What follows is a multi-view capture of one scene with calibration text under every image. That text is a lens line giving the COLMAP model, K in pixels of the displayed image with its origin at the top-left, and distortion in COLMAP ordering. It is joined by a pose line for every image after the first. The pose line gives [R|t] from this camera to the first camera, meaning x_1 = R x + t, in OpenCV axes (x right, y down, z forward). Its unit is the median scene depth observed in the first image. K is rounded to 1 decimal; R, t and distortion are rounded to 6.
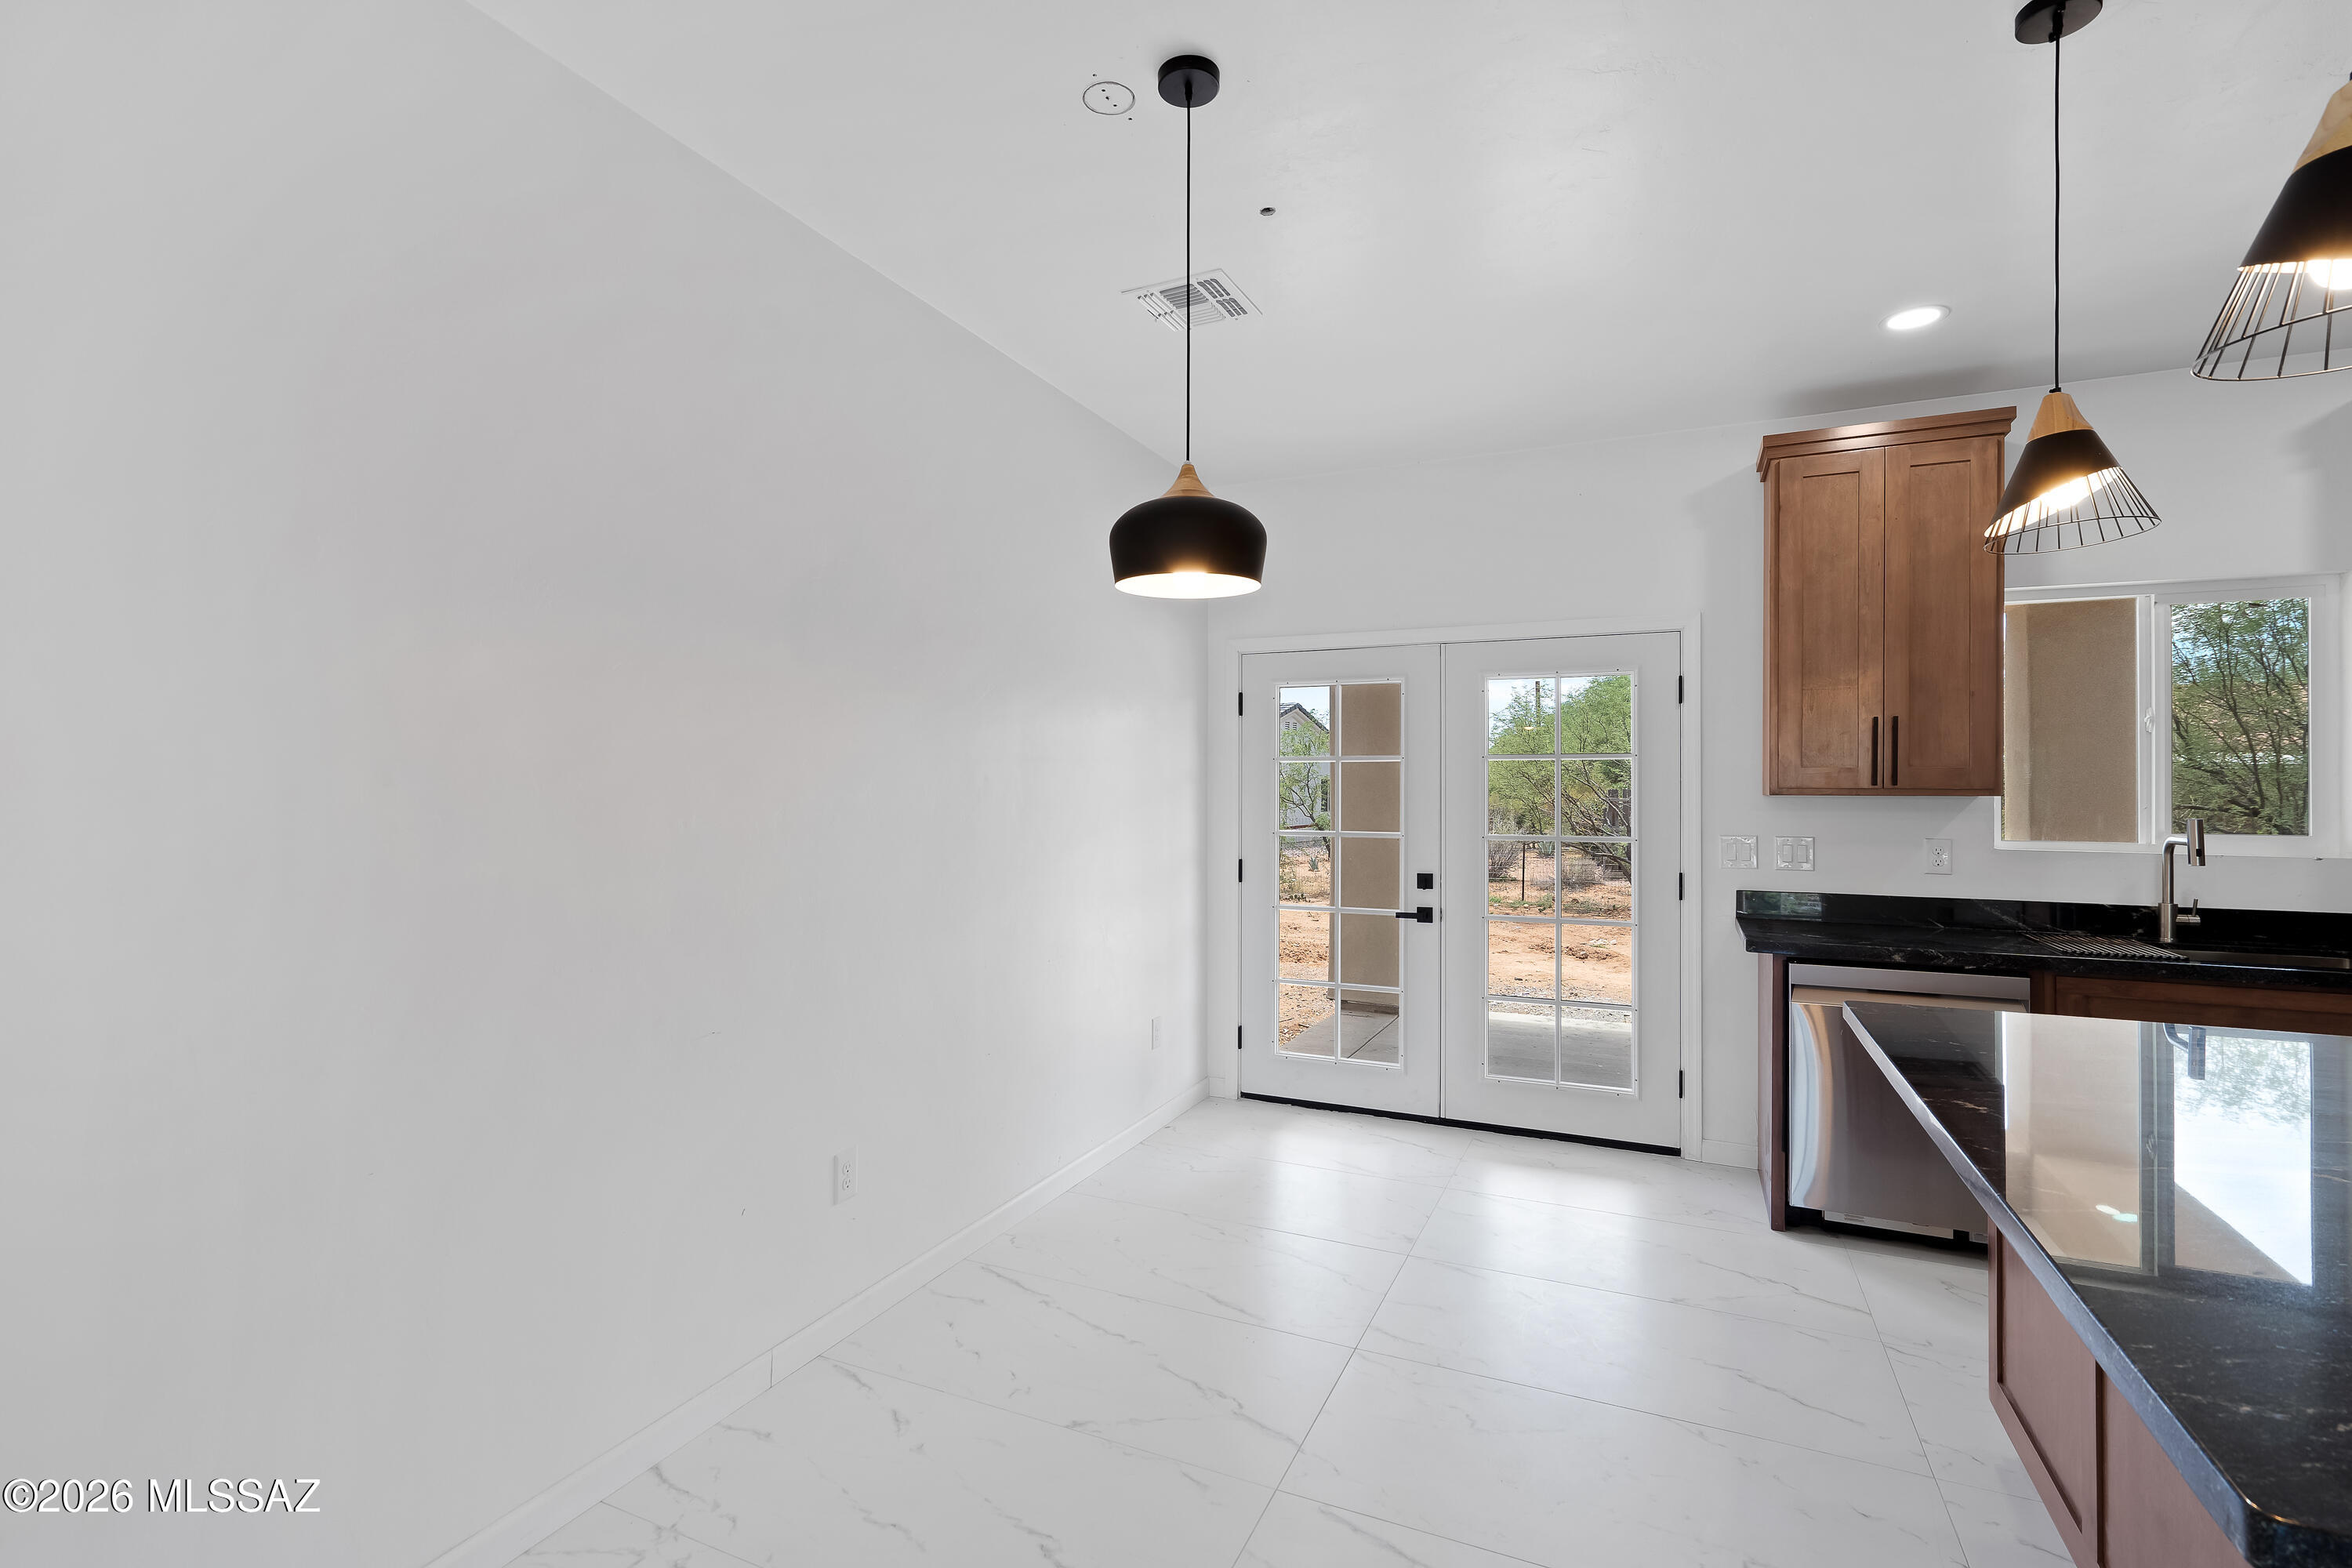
lens RADIAL K [[1081.2, 0, 1168.6], [0, 1081.2, 781.5], [0, 0, 1]] dist [-0.006980, 0.004441]
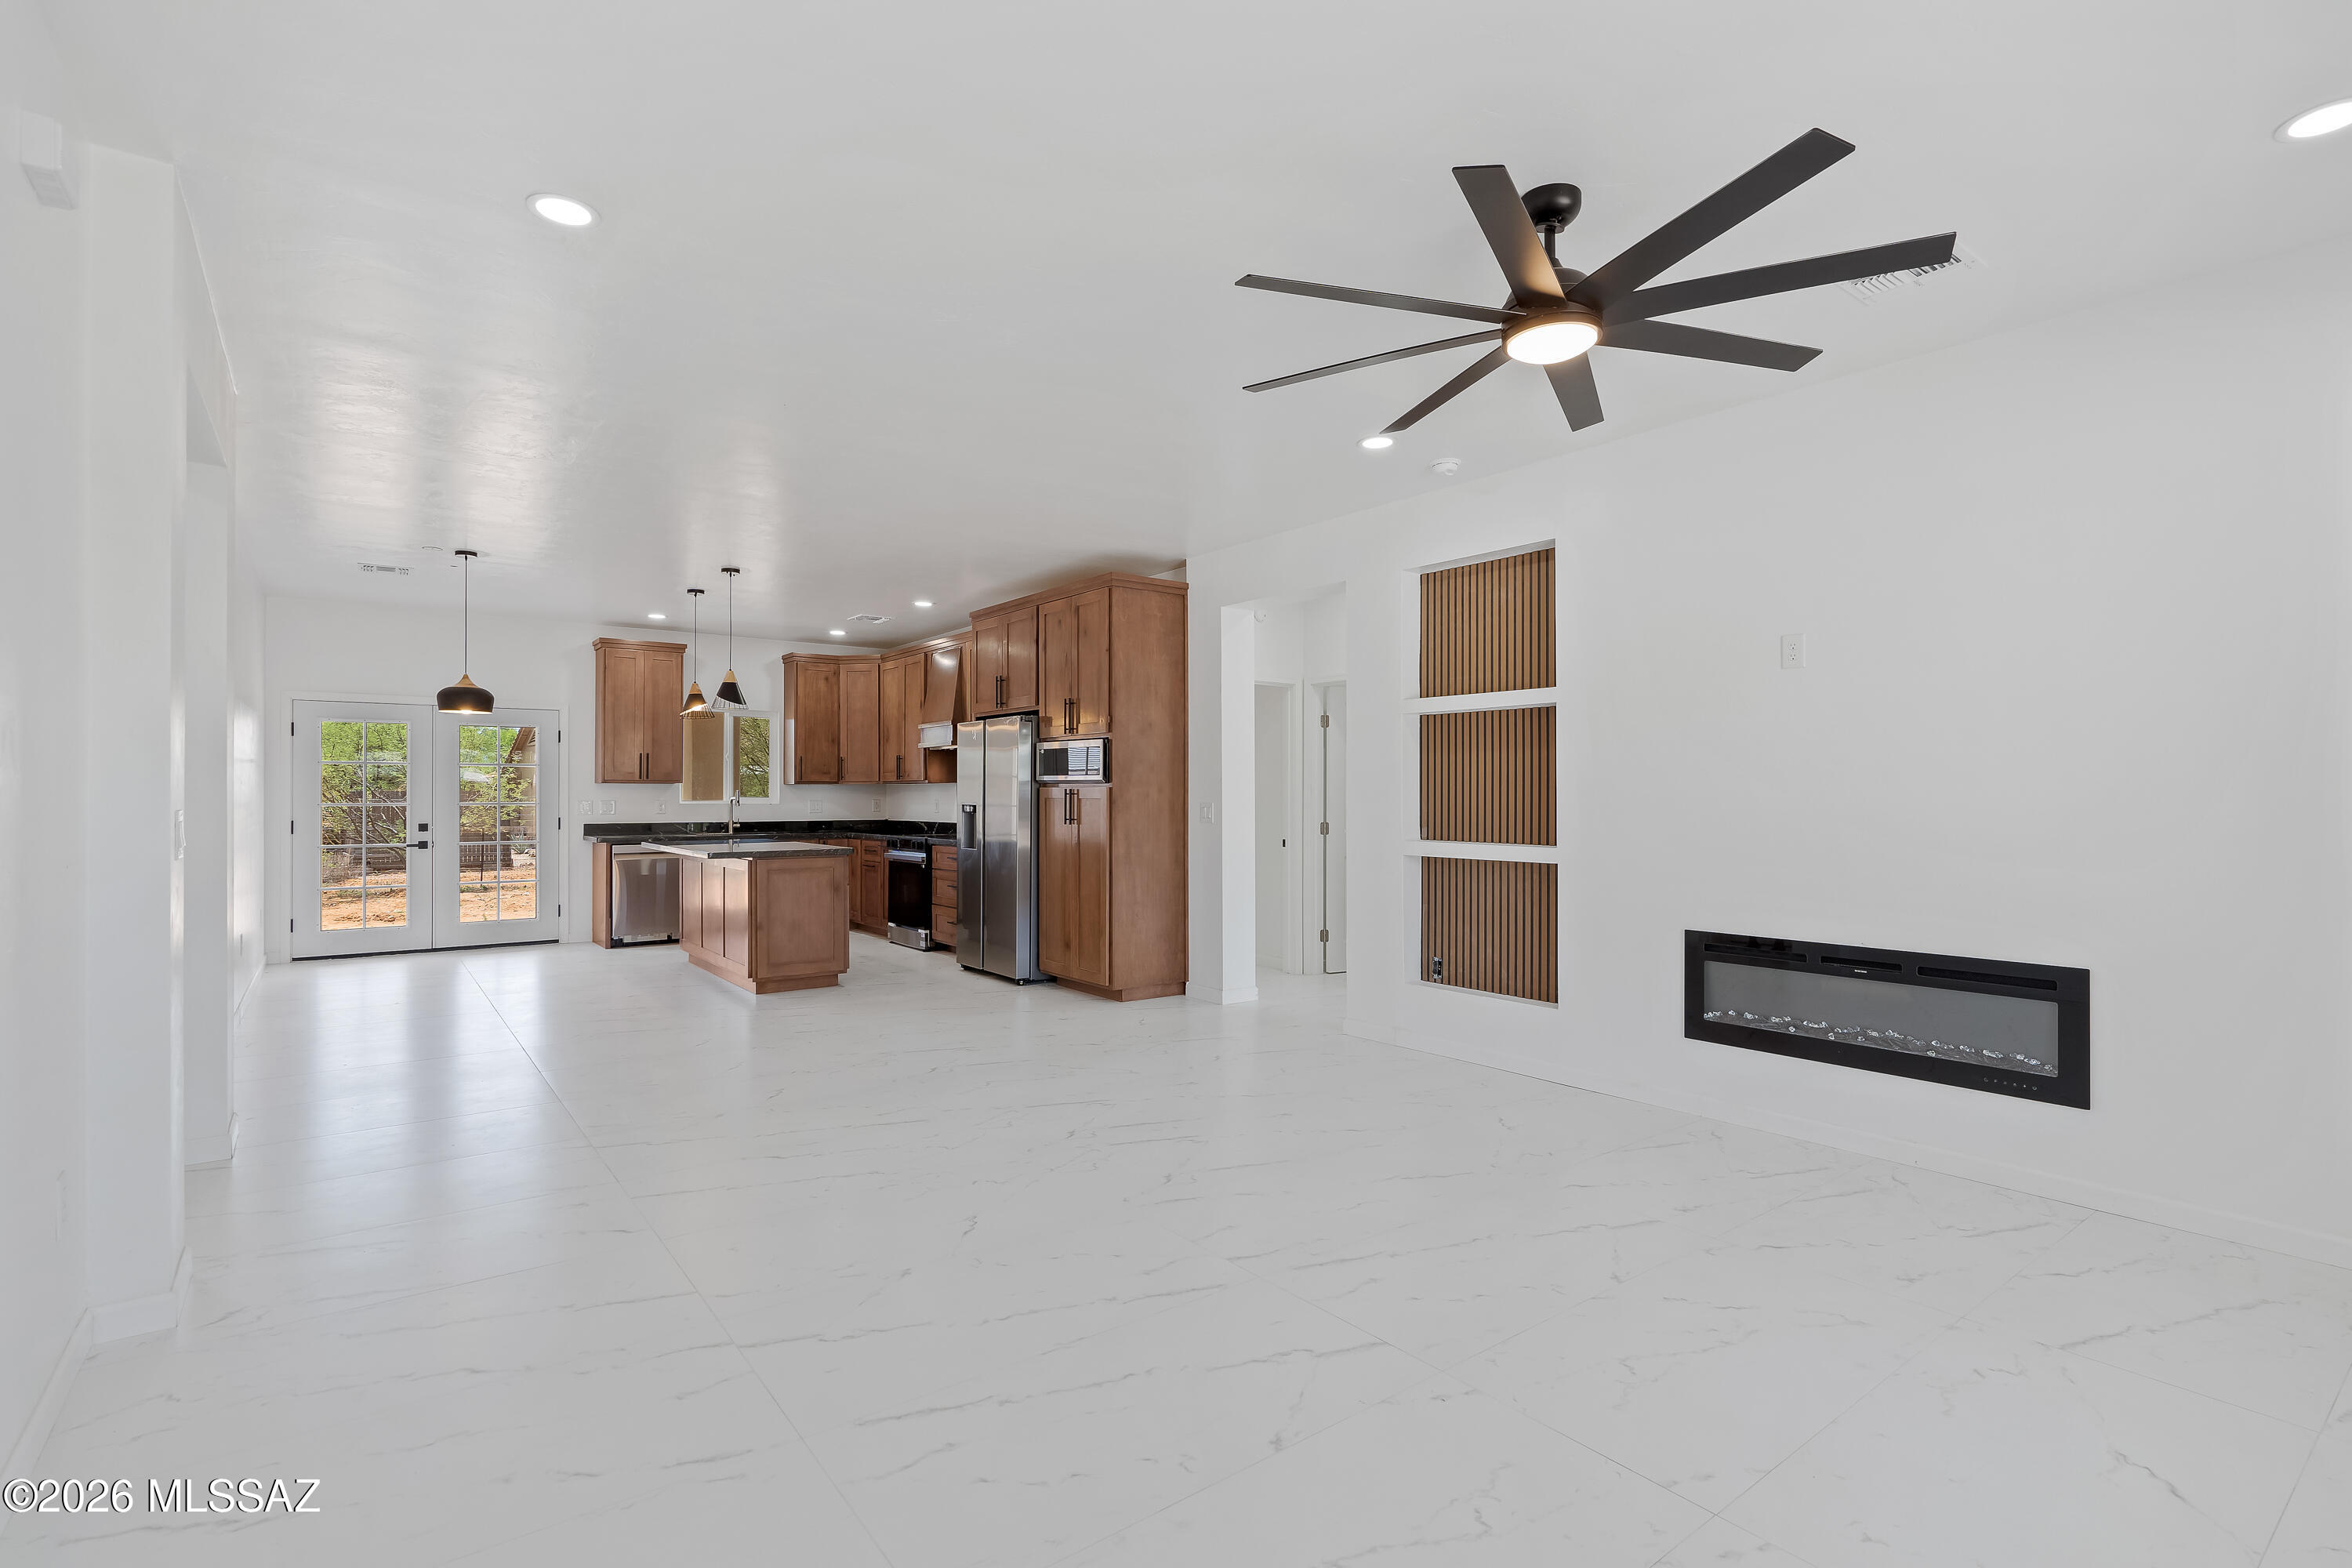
lens RADIAL K [[1081.2, 0, 1172.4], [0, 1081.2, 783.5], [0, 0, 1]] dist [-0.006980, 0.004441]
pose [[0.466075, 0.006135, 0.884724, -1.054129], [-0.002139, 0.999981, -0.005808, 0.026466], [-0.884743, 0.000815, 0.466079, -1.355073]]
